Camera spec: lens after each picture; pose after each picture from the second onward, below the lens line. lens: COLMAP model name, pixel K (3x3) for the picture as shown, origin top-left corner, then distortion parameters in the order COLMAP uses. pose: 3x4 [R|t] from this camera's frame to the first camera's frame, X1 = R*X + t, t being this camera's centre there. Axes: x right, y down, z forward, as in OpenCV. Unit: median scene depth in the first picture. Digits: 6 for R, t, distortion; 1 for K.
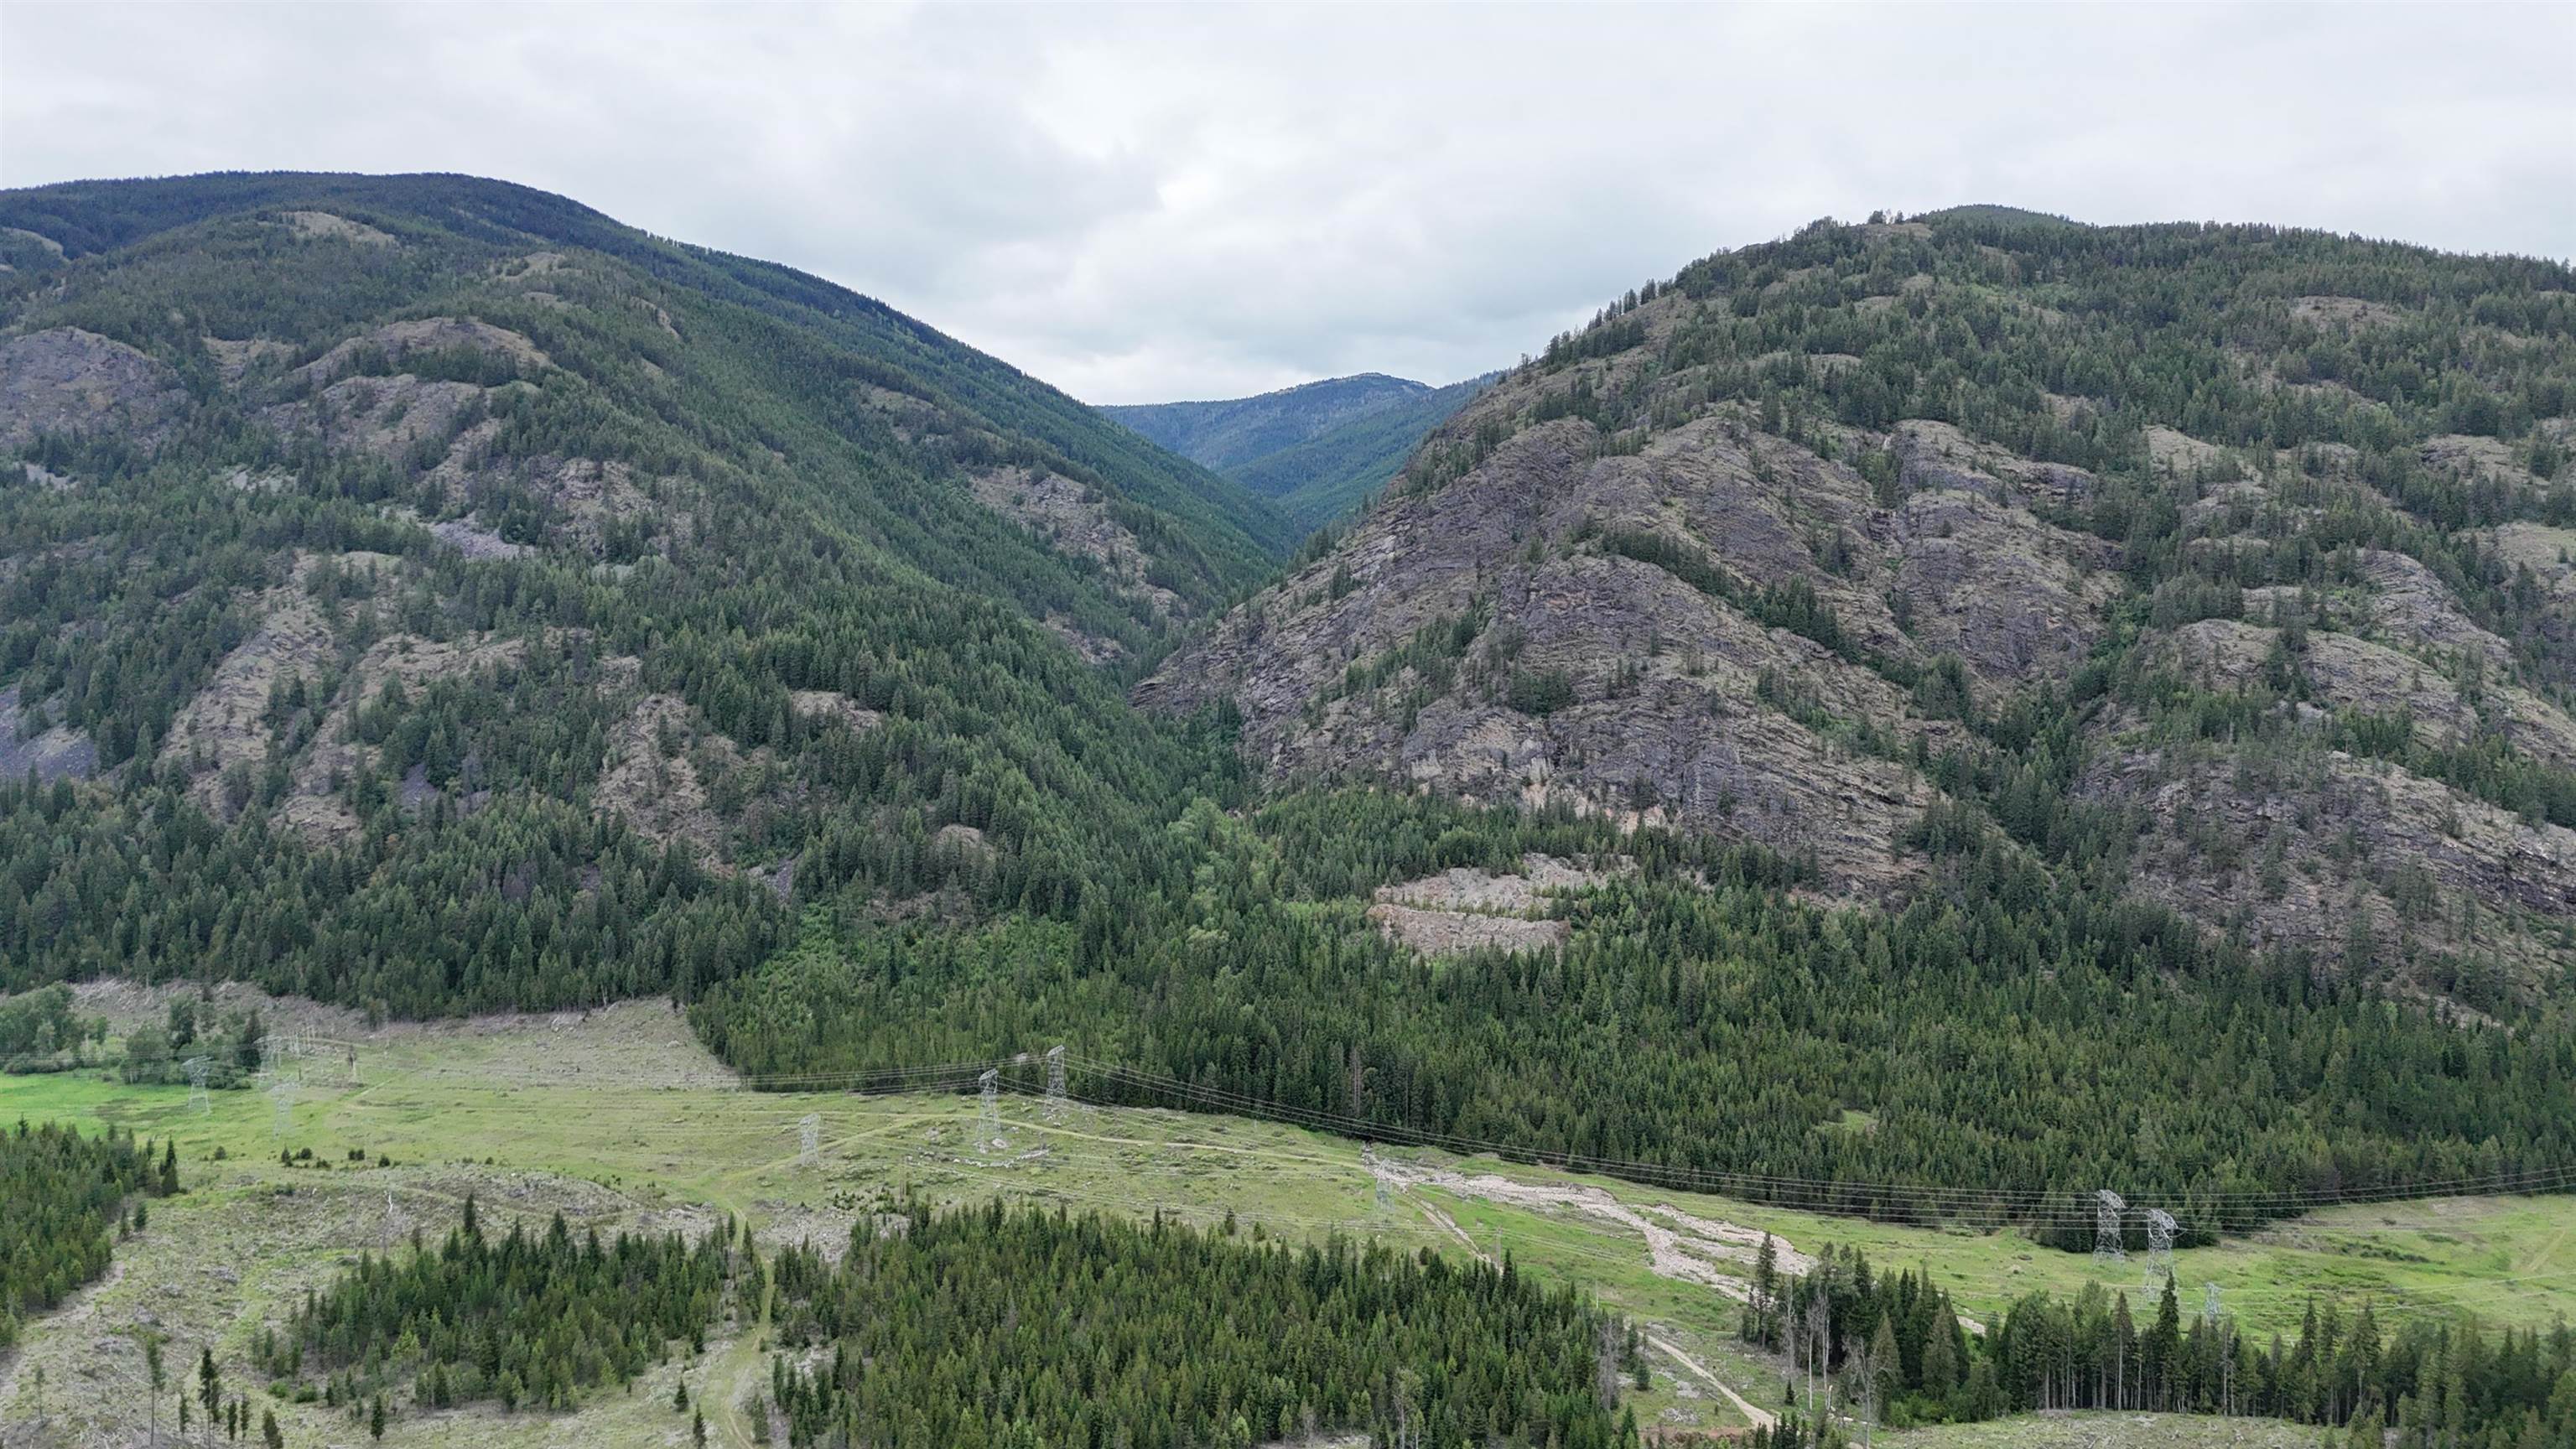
lens RADIAL K [[1873.6, 0, 1283.7], [0, 1873.6, 706.1], [0, 0, 1]] dist [0.078059, -0.073012]
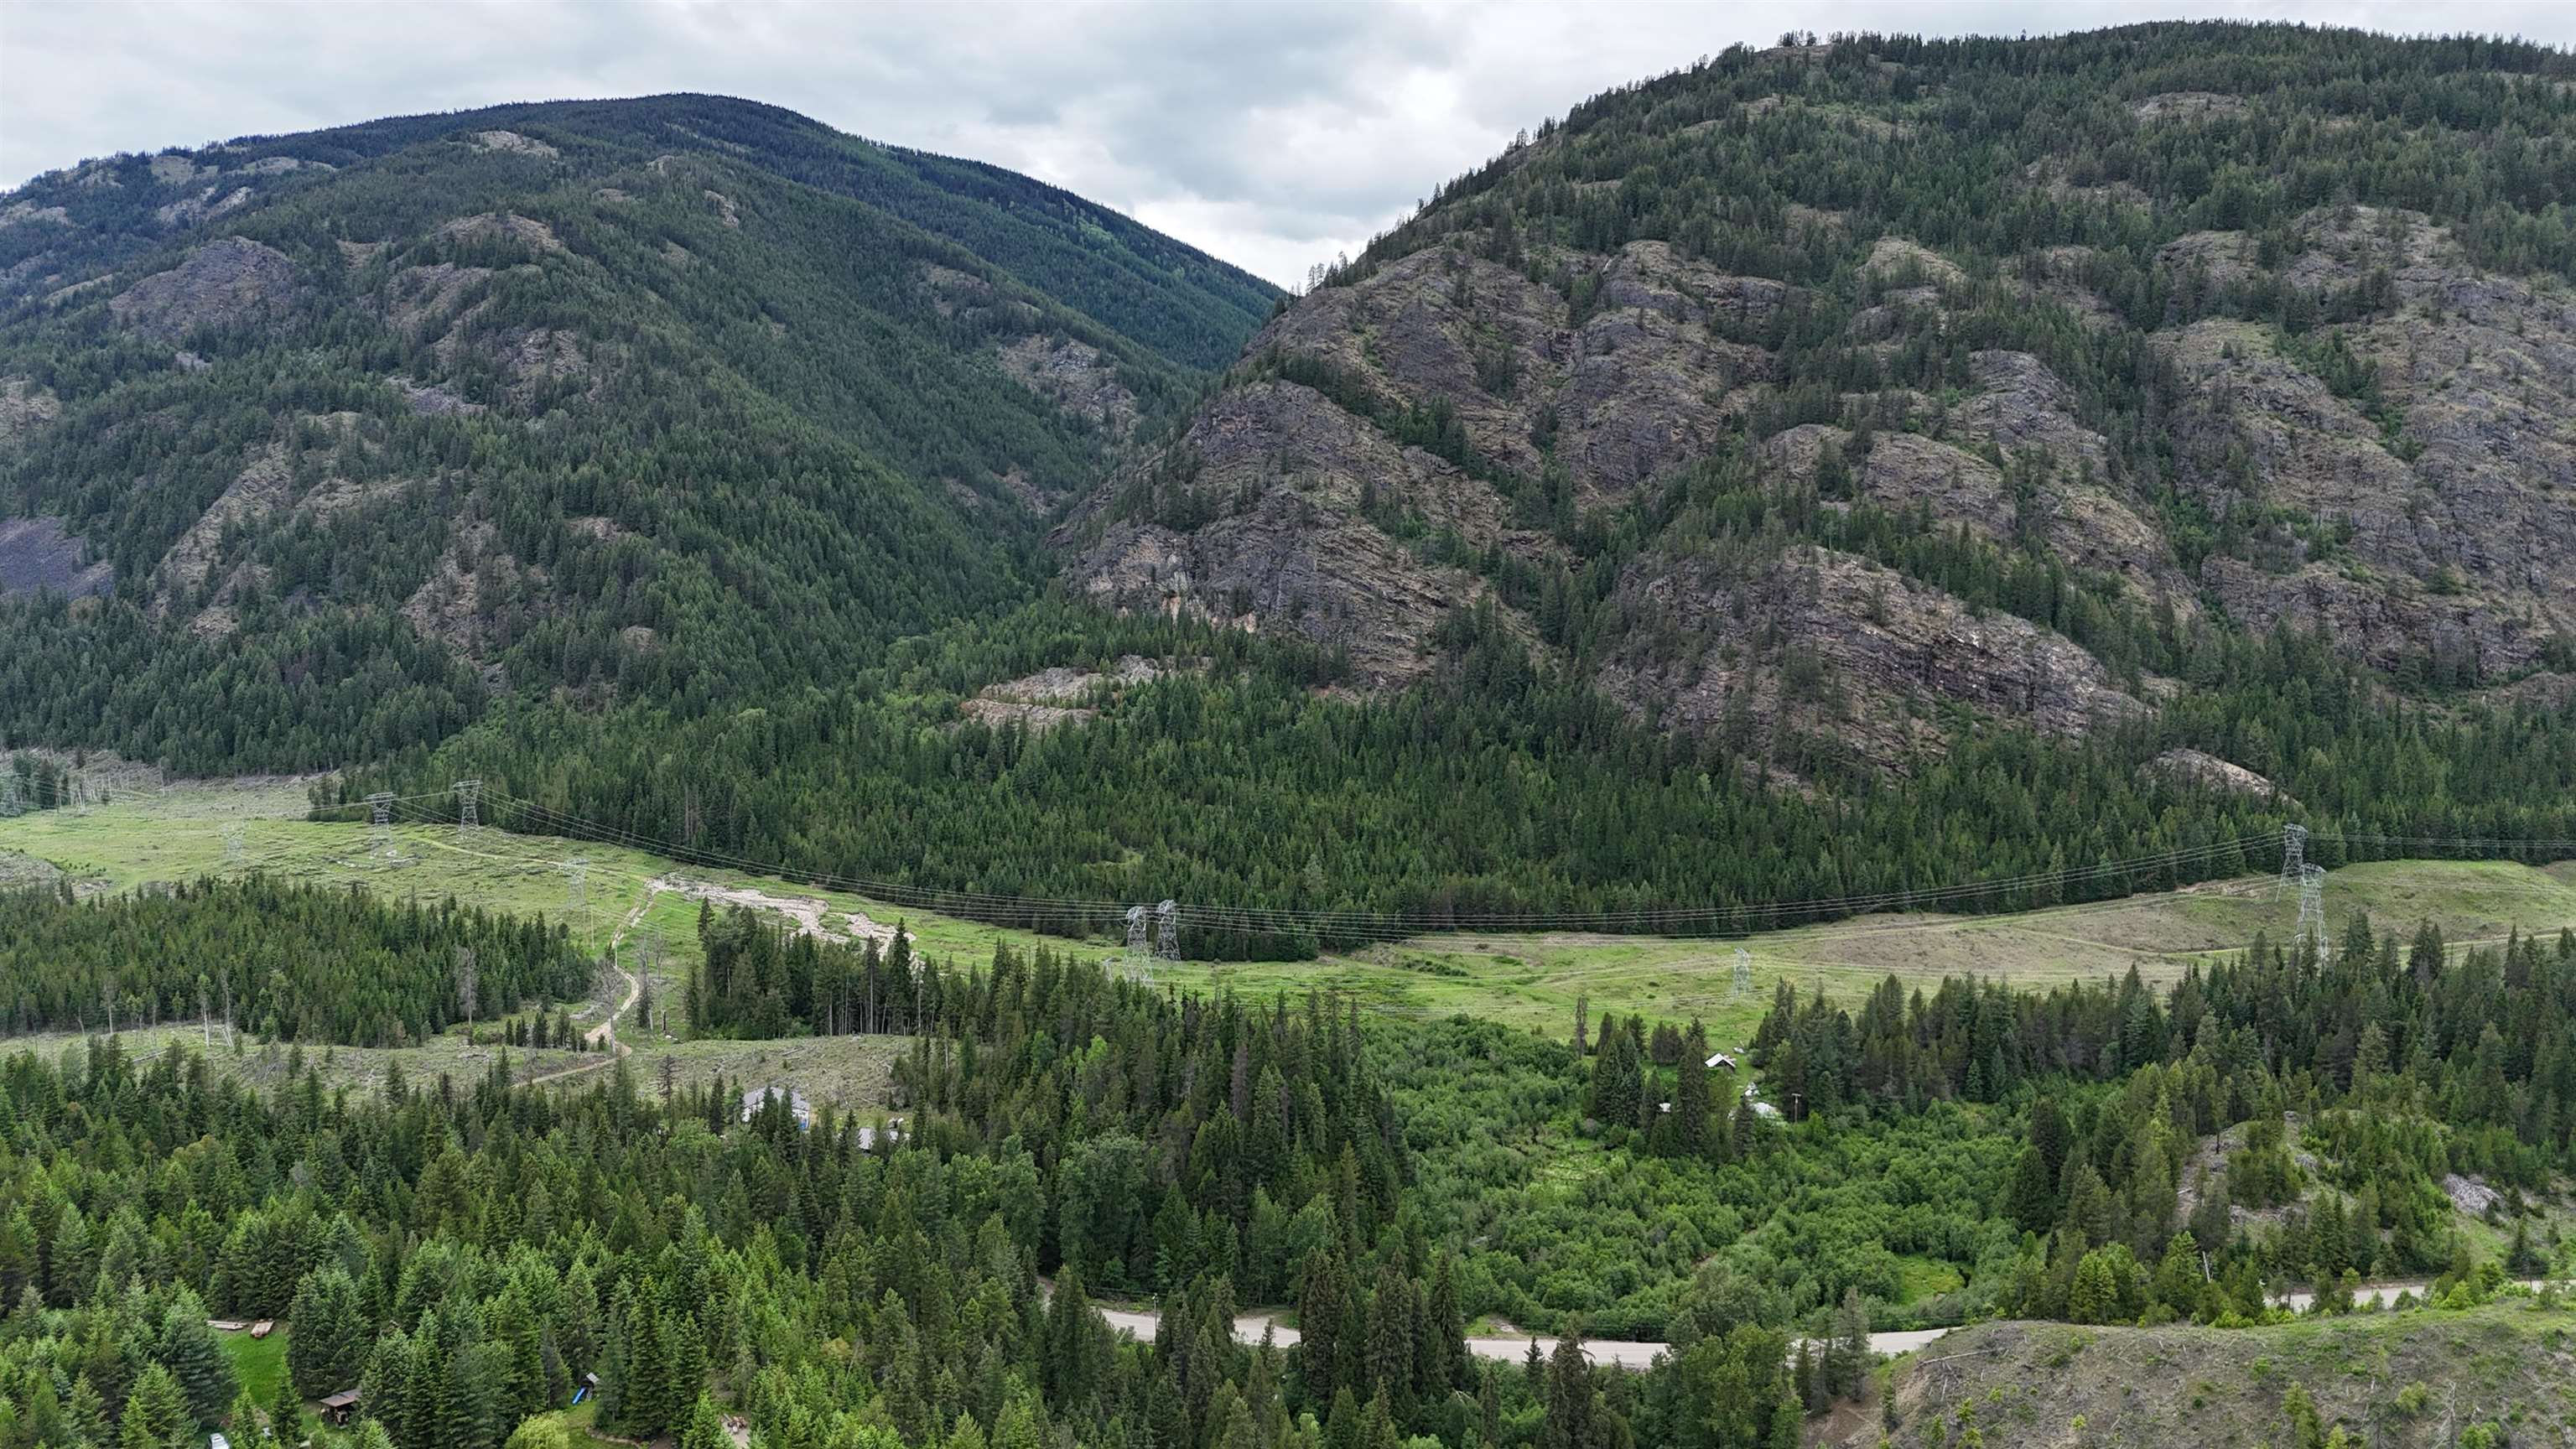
lens RADIAL K [[1873.6, 0, 1280.5], [0, 1873.6, 712.9], [0, 0, 1]] dist [0.078059, -0.073012]
pose [[0.975200, 0.012346, -0.220982, 0.416372], [0.000178, 0.998399, 0.056567, 0.046294], [0.221326, -0.055203, 0.973636, -0.029557]]
